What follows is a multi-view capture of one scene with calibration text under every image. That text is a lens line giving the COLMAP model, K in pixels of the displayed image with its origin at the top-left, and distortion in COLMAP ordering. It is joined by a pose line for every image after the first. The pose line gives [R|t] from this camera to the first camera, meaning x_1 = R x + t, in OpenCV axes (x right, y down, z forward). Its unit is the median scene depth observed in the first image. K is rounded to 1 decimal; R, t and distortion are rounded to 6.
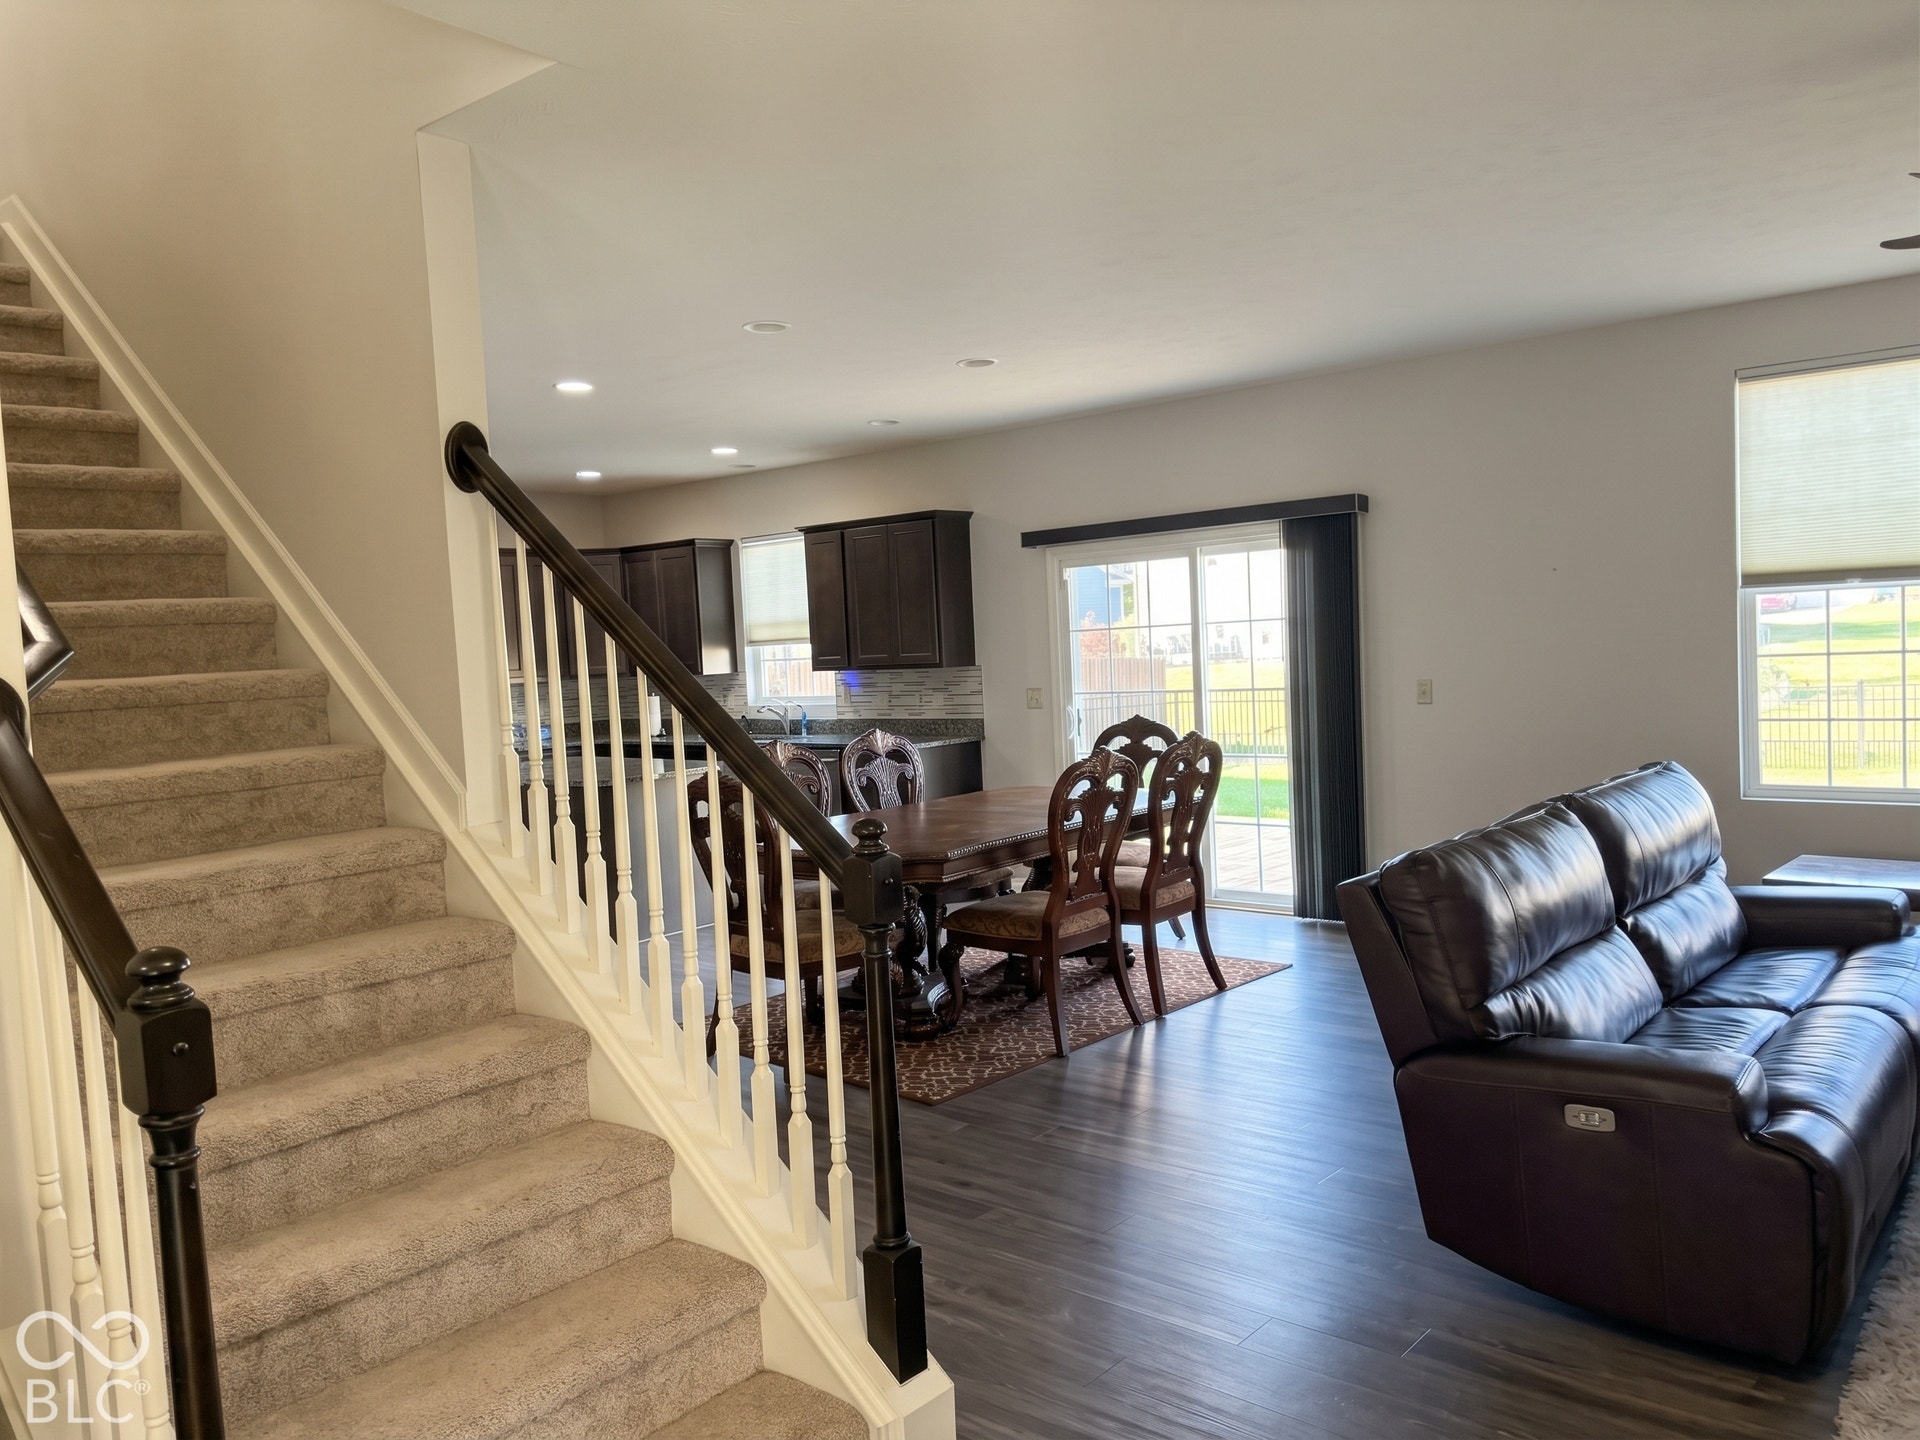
lens RADIAL K [[1433.9, 0, 960.0], [0, 1433.9, 720.0], [0, 0, 1]] dist [0.002986, -0.001104]
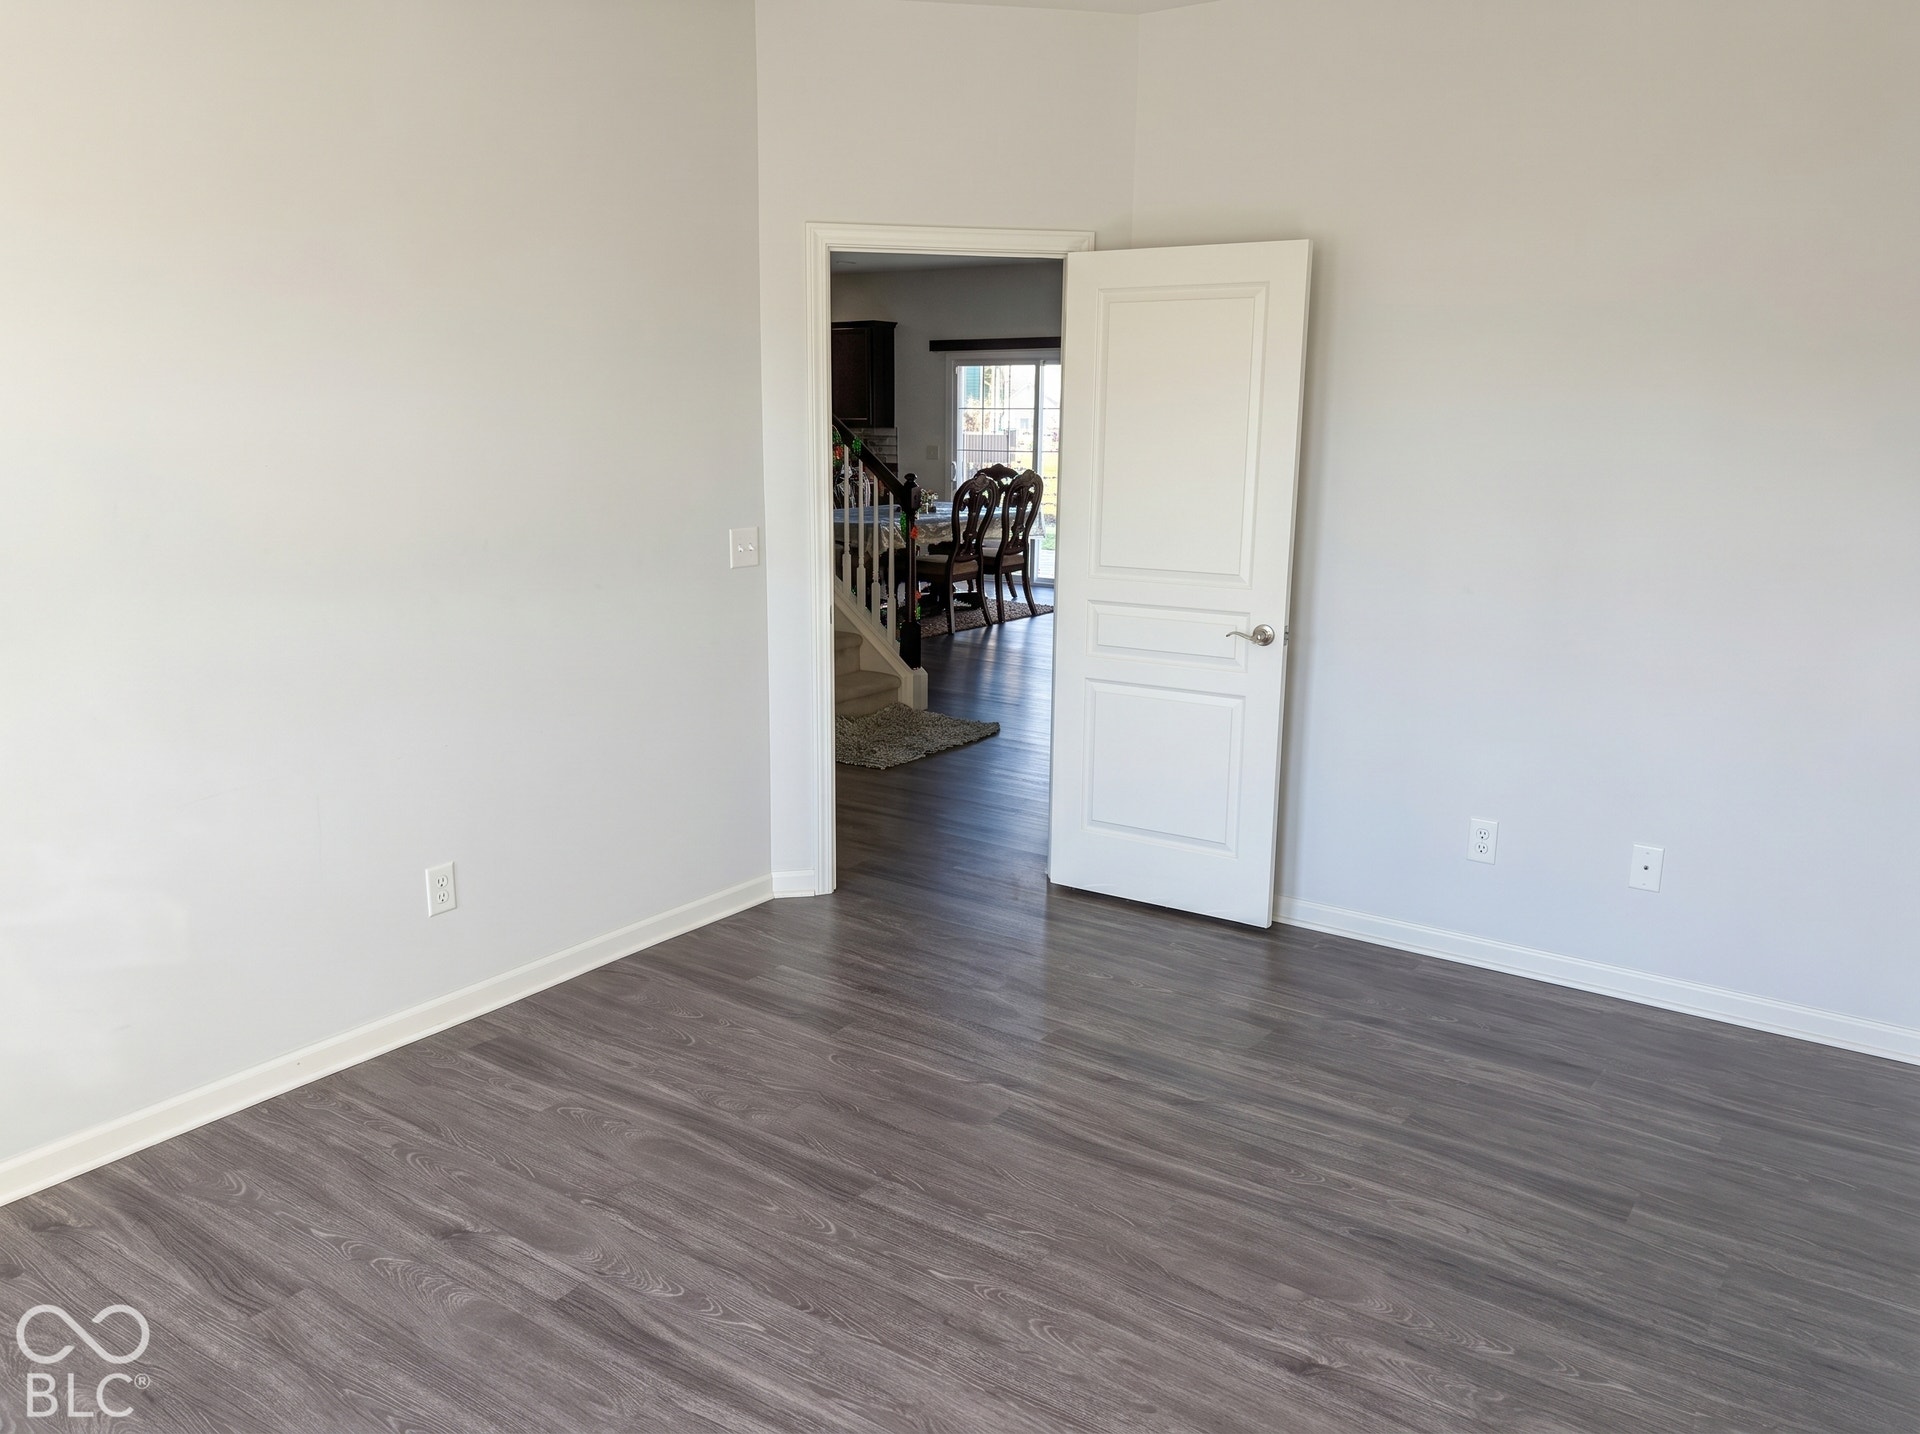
lens RADIAL K [[1433.9, 0, 960.0], [0, 1433.9, 717.0], [0, 0, 1]] dist [0.002986, -0.001104]
pose [[0.993149, 0.040221, 0.109714, -0.114691], [-0.057432, 0.985682, 0.158533, 0.030893], [-0.101767, -0.163748, 0.981239, -0.850320]]
